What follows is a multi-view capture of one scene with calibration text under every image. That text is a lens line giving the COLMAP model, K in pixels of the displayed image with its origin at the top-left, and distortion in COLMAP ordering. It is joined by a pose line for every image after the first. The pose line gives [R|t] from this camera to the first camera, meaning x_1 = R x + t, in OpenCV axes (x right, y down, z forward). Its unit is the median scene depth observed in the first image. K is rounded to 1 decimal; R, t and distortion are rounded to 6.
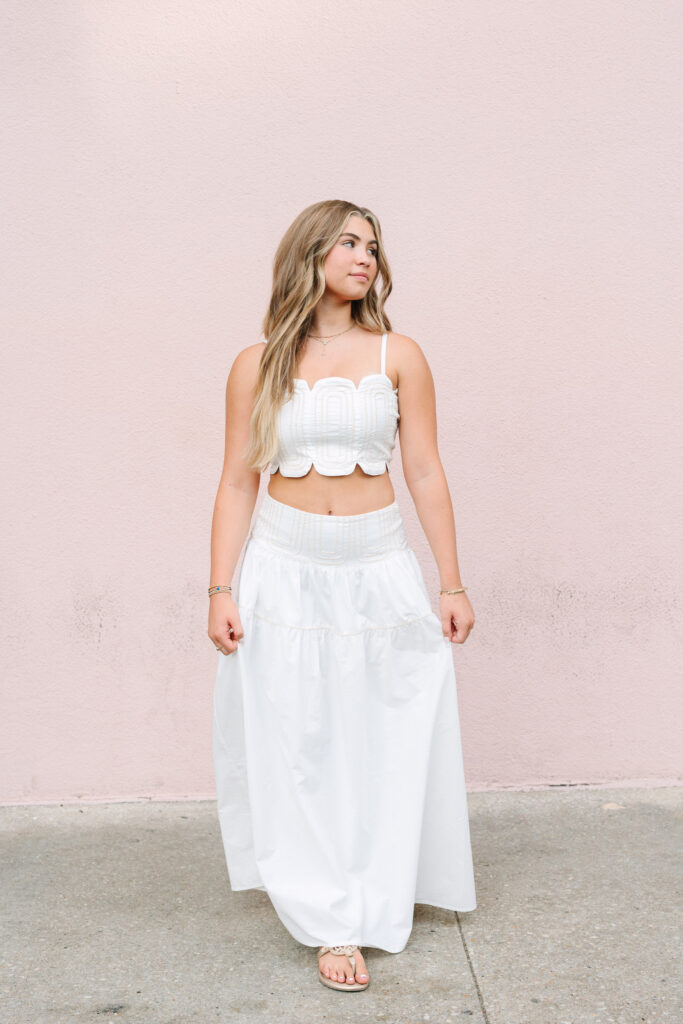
lens RADIAL K [[1665.2, 0, 344.0], [0, 1665.2, 508.4], [0, 0, 1]] dist [0.025666, 0.000000]
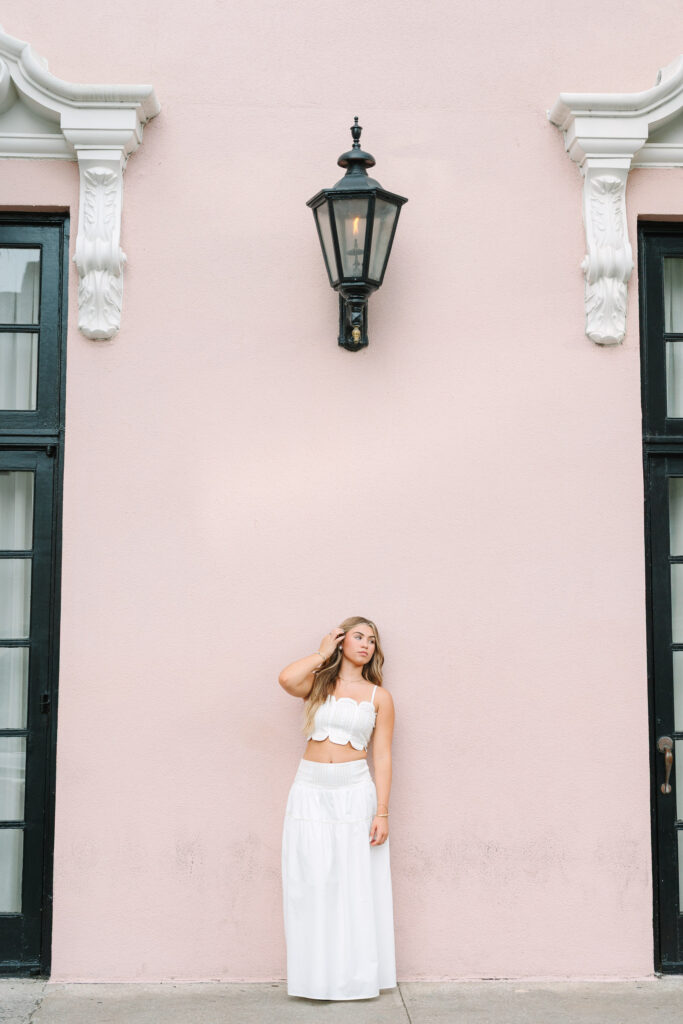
lens RADIAL K [[1796.8, 0, 357.5], [0, 1796.8, 458.9], [0, 0, 1]] dist [0.034065, 0.000000]
pose [[0.999627, 0.026273, 0.007499, -0.015165], [-0.024257, 0.979711, -0.198941, 0.032289], [-0.012574, 0.198684, 0.979983, -0.715436]]
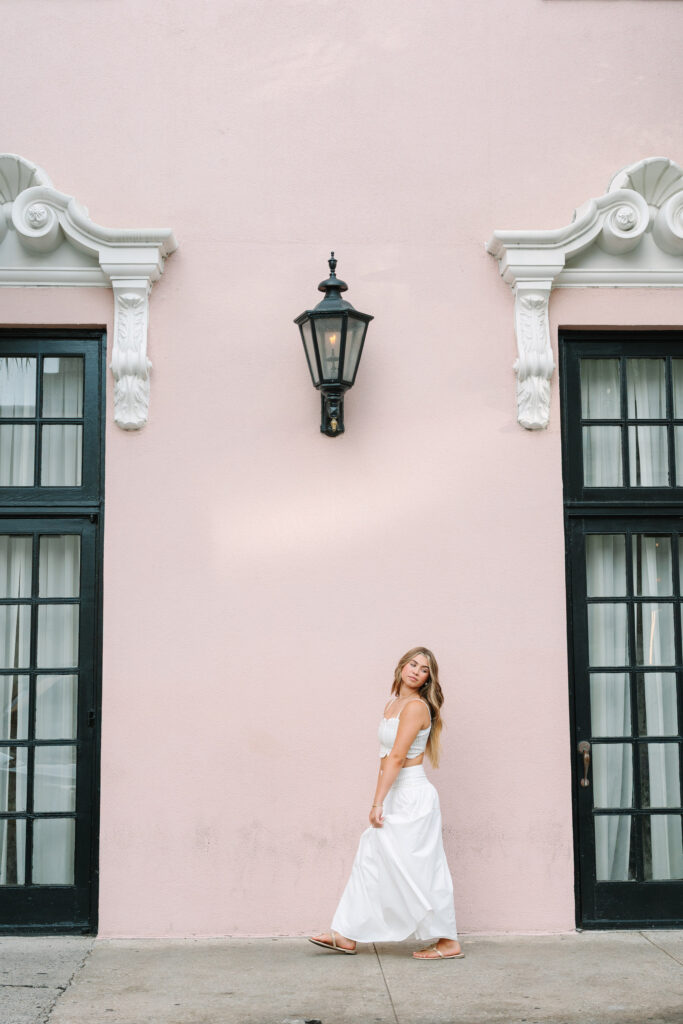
lens RADIAL K [[1665.2, 0, 336.8], [0, 1665.2, 502.8], [0, 0, 1]] dist [0.025666, 0.000000]
pose [[0.999842, 0.016000, -0.007759, 0.013118], [-0.017242, 0.979044, -0.202917, 0.073887], [0.004350, 0.203019, 0.979165, -0.998858]]
